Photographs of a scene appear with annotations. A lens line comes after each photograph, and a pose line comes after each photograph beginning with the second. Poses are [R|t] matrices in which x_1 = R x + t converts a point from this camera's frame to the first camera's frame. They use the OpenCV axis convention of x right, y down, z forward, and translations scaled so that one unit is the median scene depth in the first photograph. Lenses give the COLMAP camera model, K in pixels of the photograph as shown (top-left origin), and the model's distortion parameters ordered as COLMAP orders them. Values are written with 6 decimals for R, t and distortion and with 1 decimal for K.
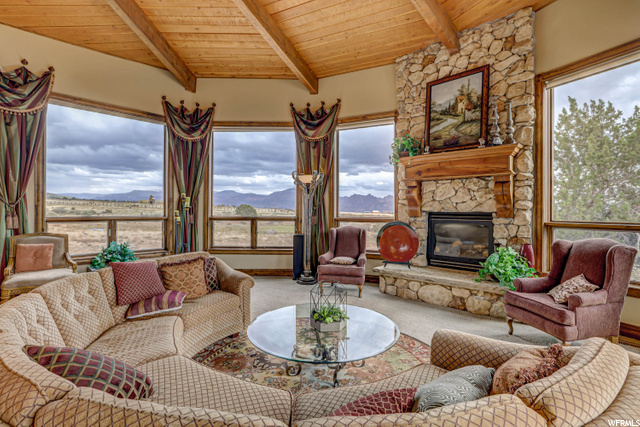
lens RADIAL K [[312.7, 0, 316.0], [0, 312.7, 209.0], [0, 0, 1]] dist [-0.010668, 0.001988]
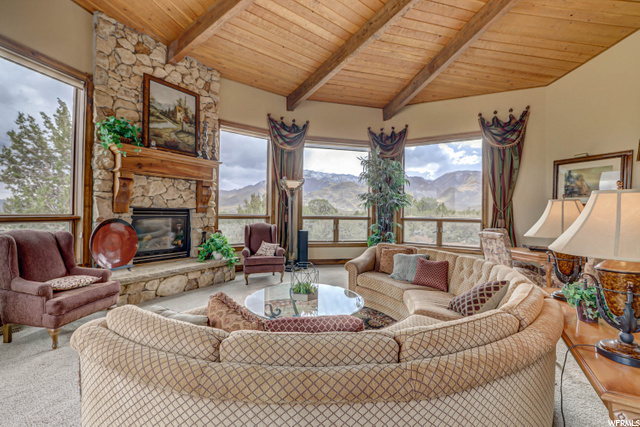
lens RADIAL K [[284.2, 0, 324.5], [0, 284.2, 206.7], [0, 0, 1]] dist [-0.008820, 0.001320]
pose [[-0.225047, 0.005269, 0.974334, -0.631194], [-0.026500, 0.999582, -0.011526, 0.002129], [-0.973988, -0.028414, -0.224813, 0.665031]]
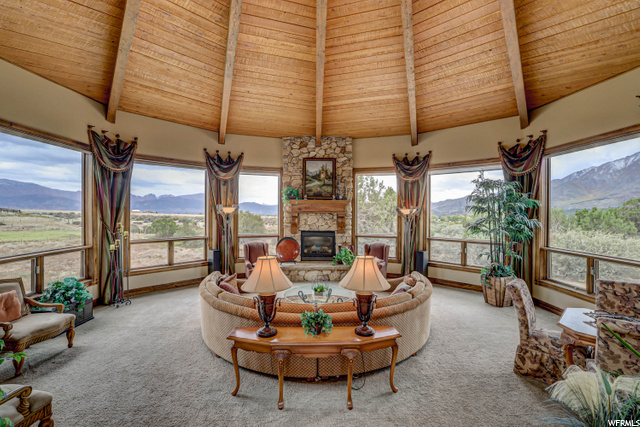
lens RADIAL K [[284.2, 0, 317.2], [0, 284.2, 211.2], [0, 0, 1]] dist [-0.008820, 0.001320]
pose [[0.699647, -0.001849, 0.714487, -0.764337], [-0.006150, 0.999944, 0.008610, -0.120256], [-0.714463, -0.010418, 0.699596, -0.194038]]
